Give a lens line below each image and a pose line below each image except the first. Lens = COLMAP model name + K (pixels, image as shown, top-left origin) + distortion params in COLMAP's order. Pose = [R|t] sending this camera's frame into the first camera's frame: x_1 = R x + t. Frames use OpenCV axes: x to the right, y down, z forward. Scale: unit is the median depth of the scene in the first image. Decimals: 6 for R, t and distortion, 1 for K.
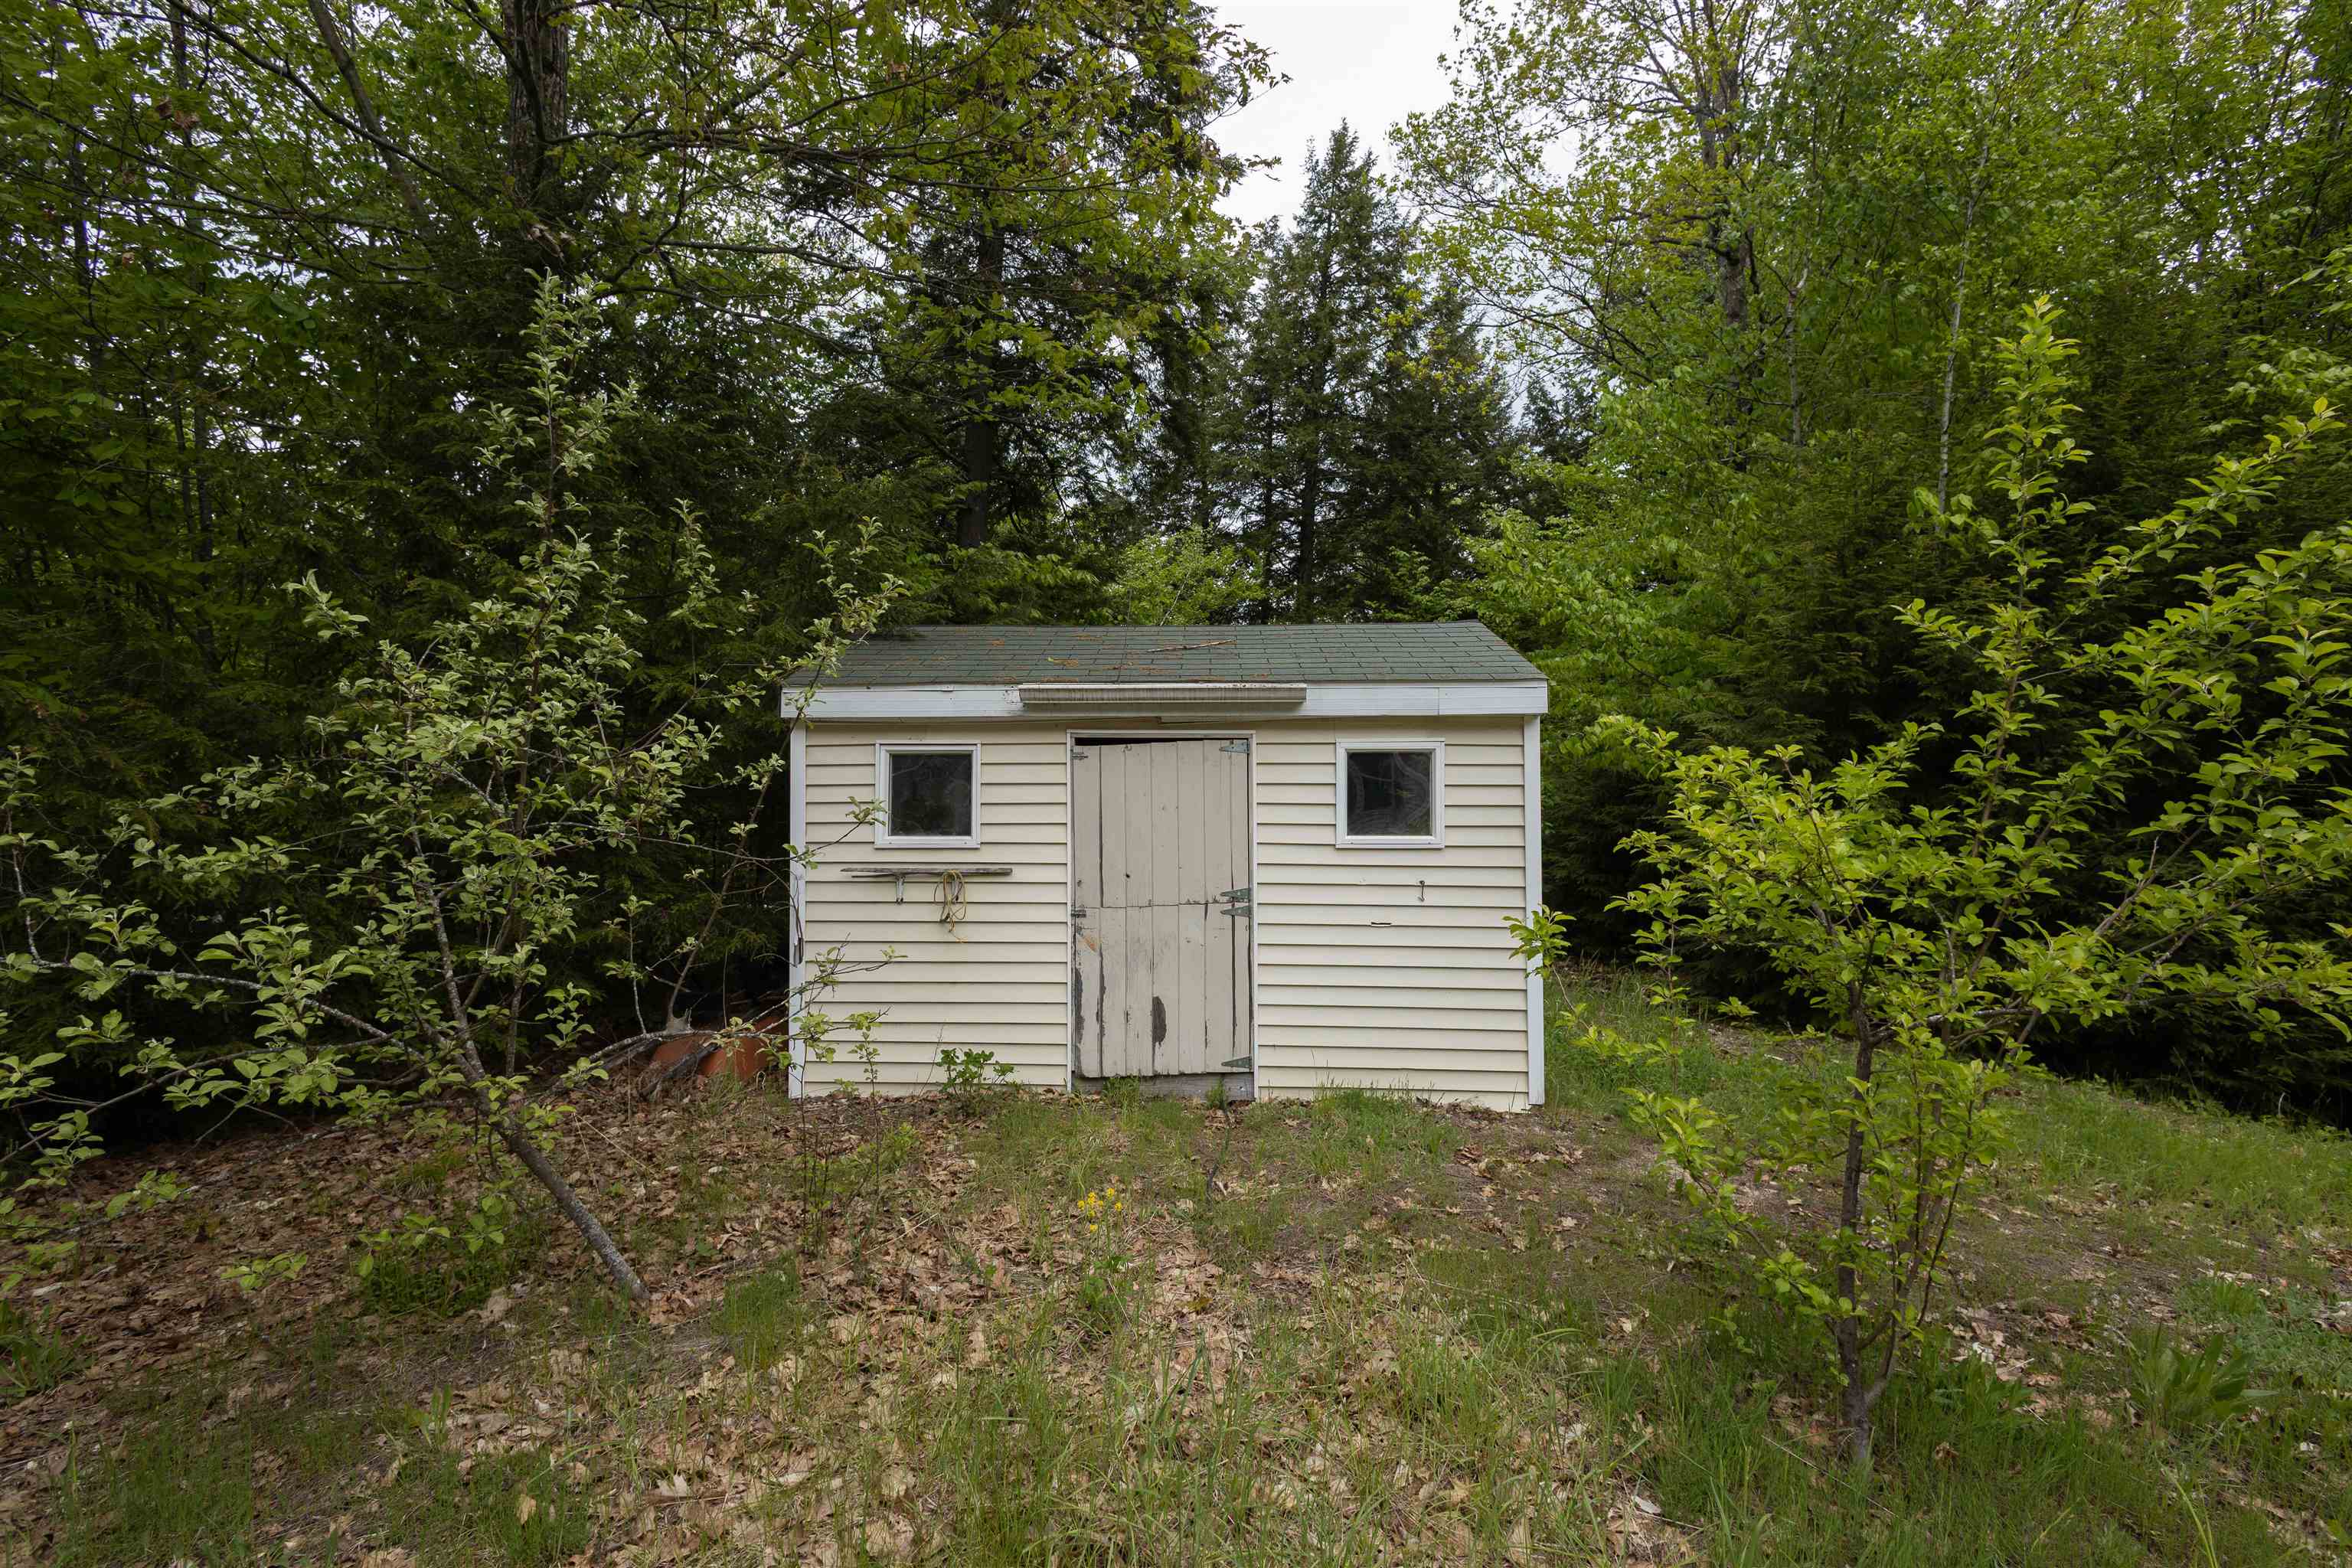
lens RADIAL K [[1067.2, 0, 1176.0], [0, 1067.2, 784.0], [0, 0, 1]] dist [-0.000645, 0.000097]
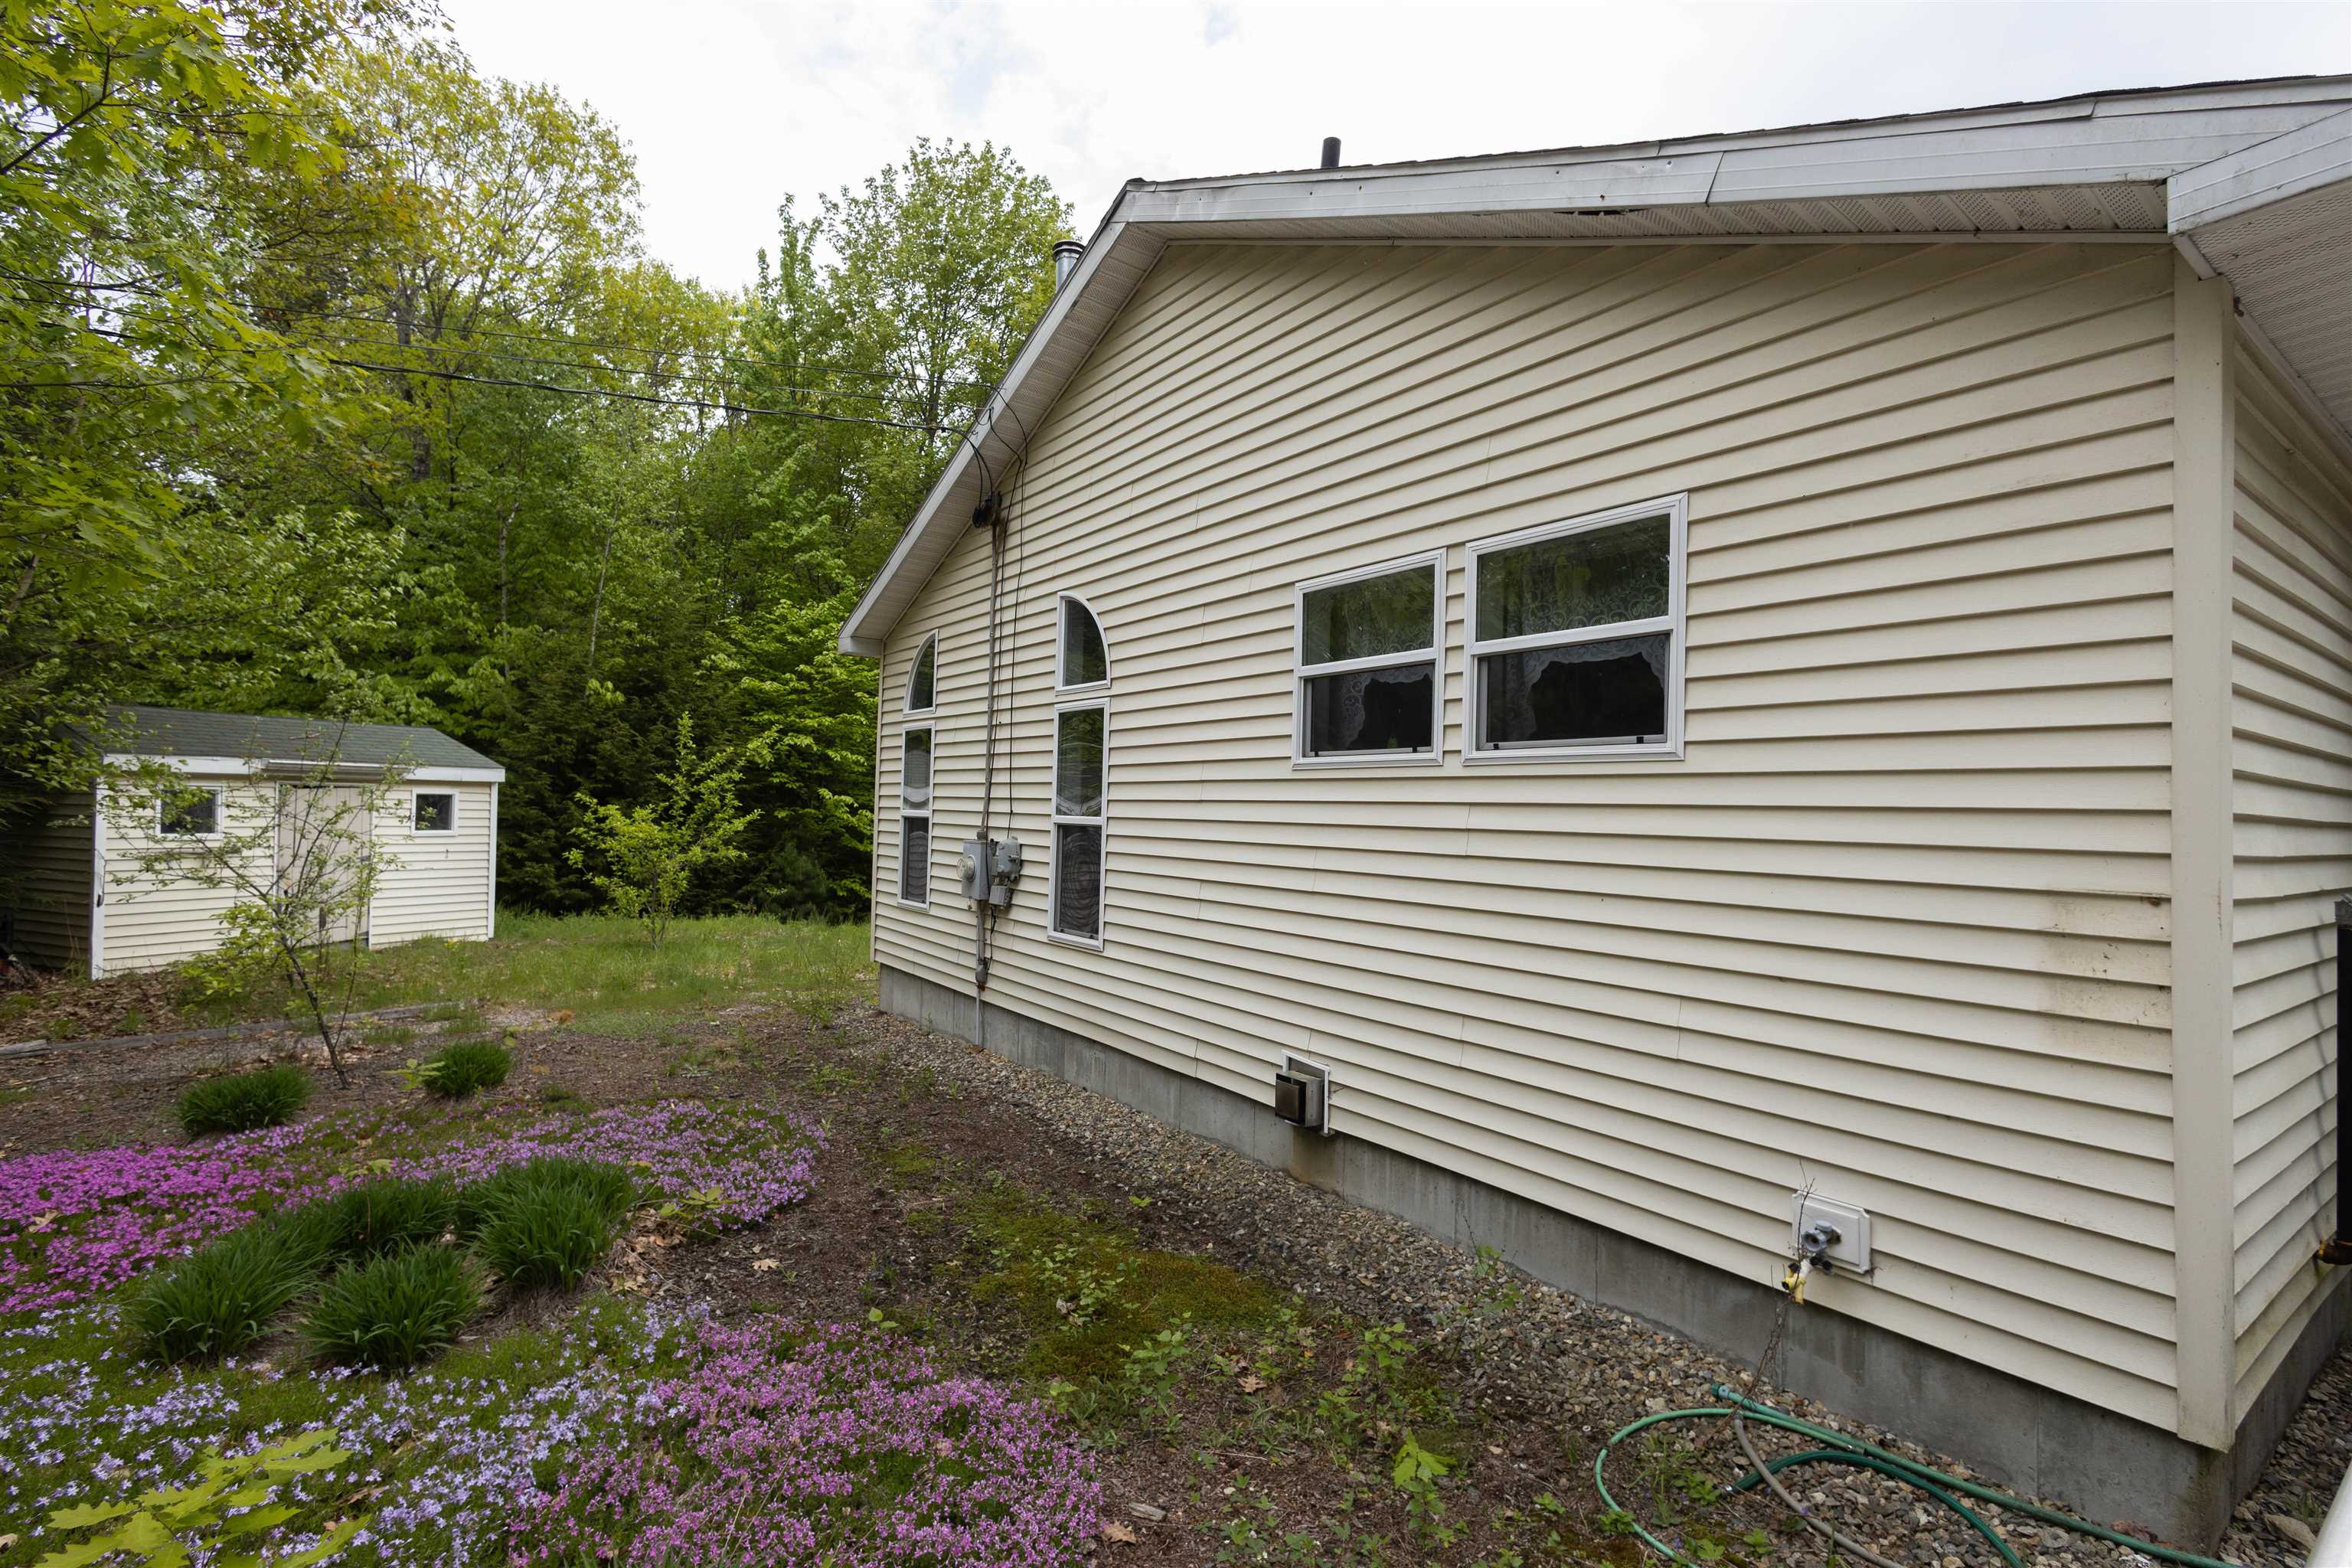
lens RADIAL K [[1067.2, 0, 1176.0], [0, 1067.2, 784.0], [0, 0, 1]] dist [-0.000645, 0.000097]
pose [[0.314151, 0.033519, 0.948781, -1.531733], [-0.034814, 0.999111, -0.023770, -0.055576], [-0.948734, -0.025564, 0.315039, -1.295952]]
